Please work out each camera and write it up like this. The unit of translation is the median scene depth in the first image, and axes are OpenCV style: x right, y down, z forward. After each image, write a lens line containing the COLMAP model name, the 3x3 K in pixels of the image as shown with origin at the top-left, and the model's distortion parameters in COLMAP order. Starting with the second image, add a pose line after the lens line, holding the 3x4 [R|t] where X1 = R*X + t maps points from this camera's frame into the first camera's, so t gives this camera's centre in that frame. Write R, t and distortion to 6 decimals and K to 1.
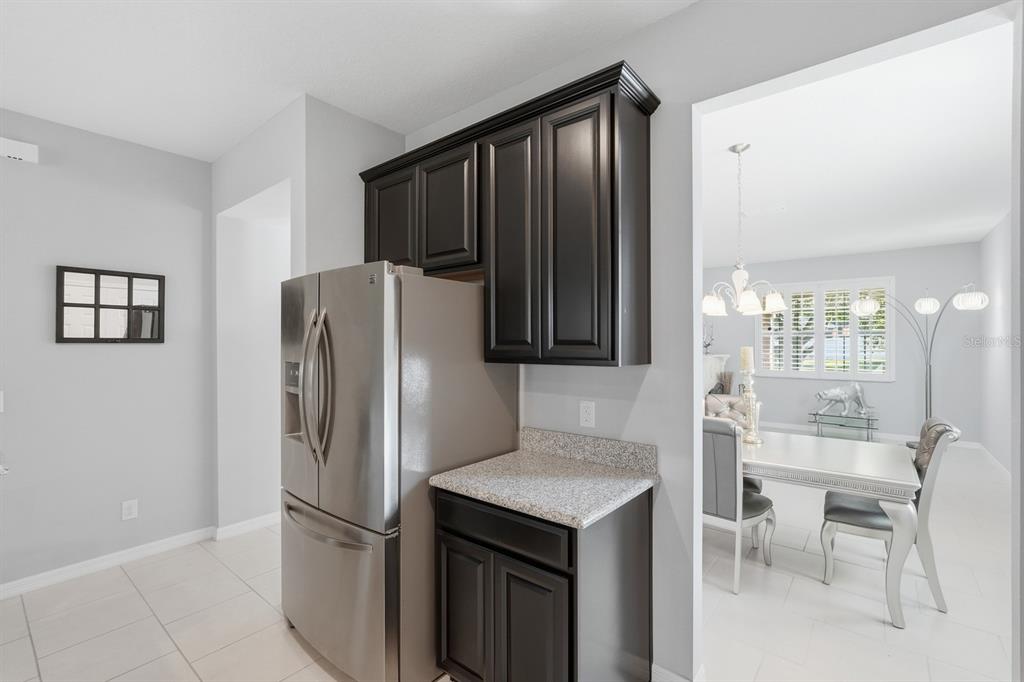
lens RADIAL K [[464.6, 0, 502.6], [0, 464.6, 337.0], [0, 0, 1]] dist [-0.005900, -0.000201]
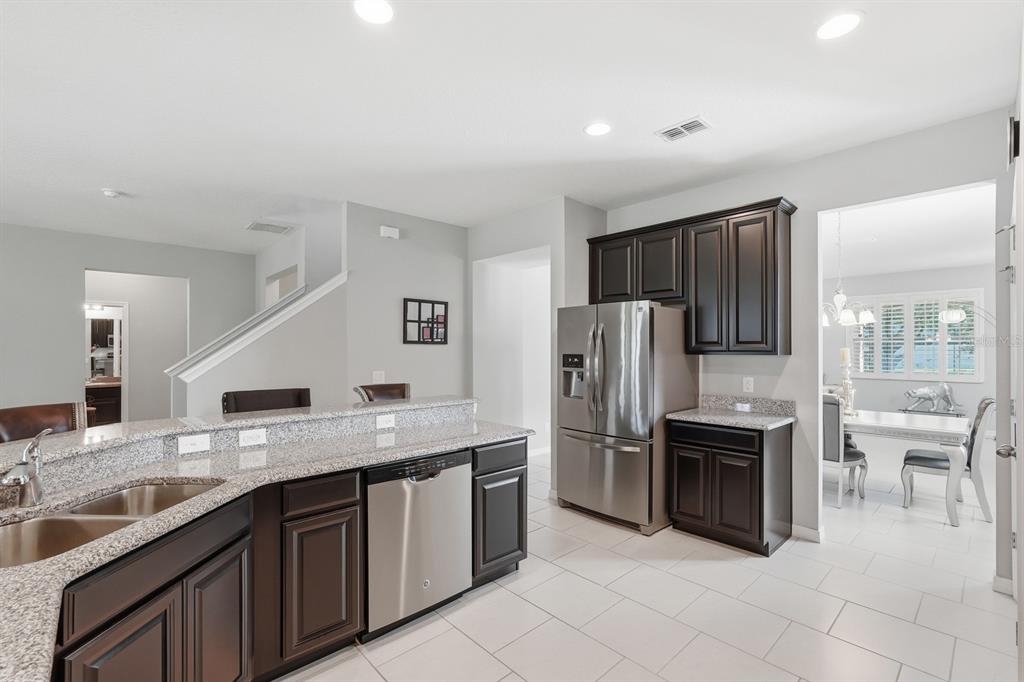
lens RADIAL K [[450.2, 0, 512.0], [0, 450.2, 341.0], [0, 0, 1]] dist [-0.014734, 0.007377]
pose [[0.990777, 0.001249, -0.135498, -0.346576], [-0.002044, 0.999981, -0.005733, 0.011644], [0.135489, 0.005958, 0.990761, -0.576666]]
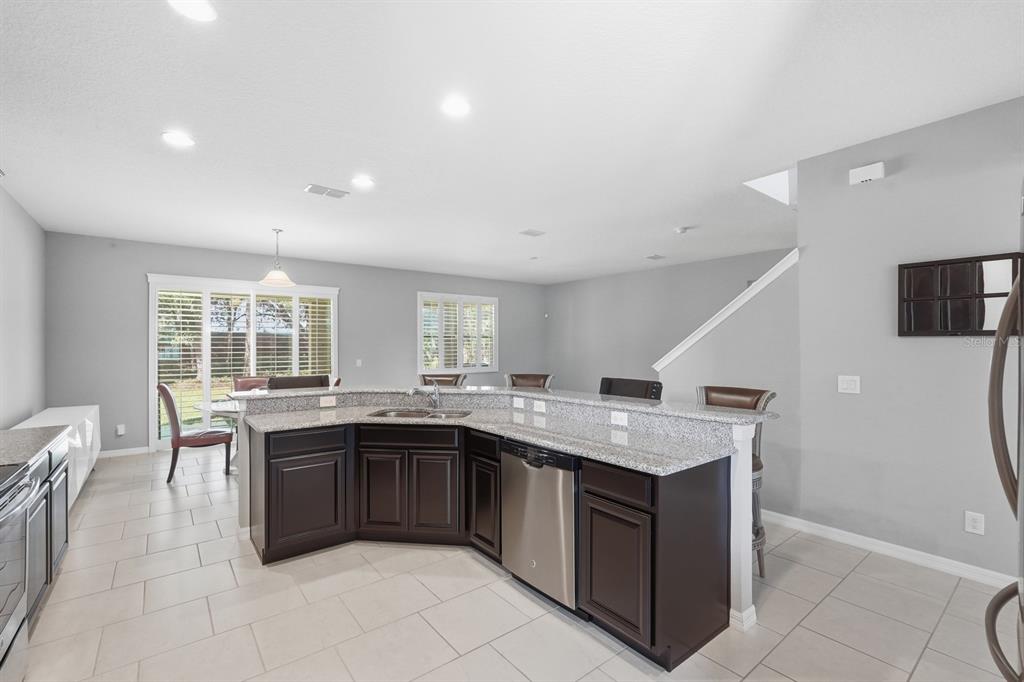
lens RADIAL K [[450.2, 0, 512.0], [0, 450.2, 341.0], [0, 0, 1]] dist [-0.014734, 0.007377]
pose [[-0.208206, -0.006511, -0.978063, 0.234074], [0.011539, 0.999892, -0.009112, 0.021263], [0.978017, -0.013184, -0.208108, 0.321761]]
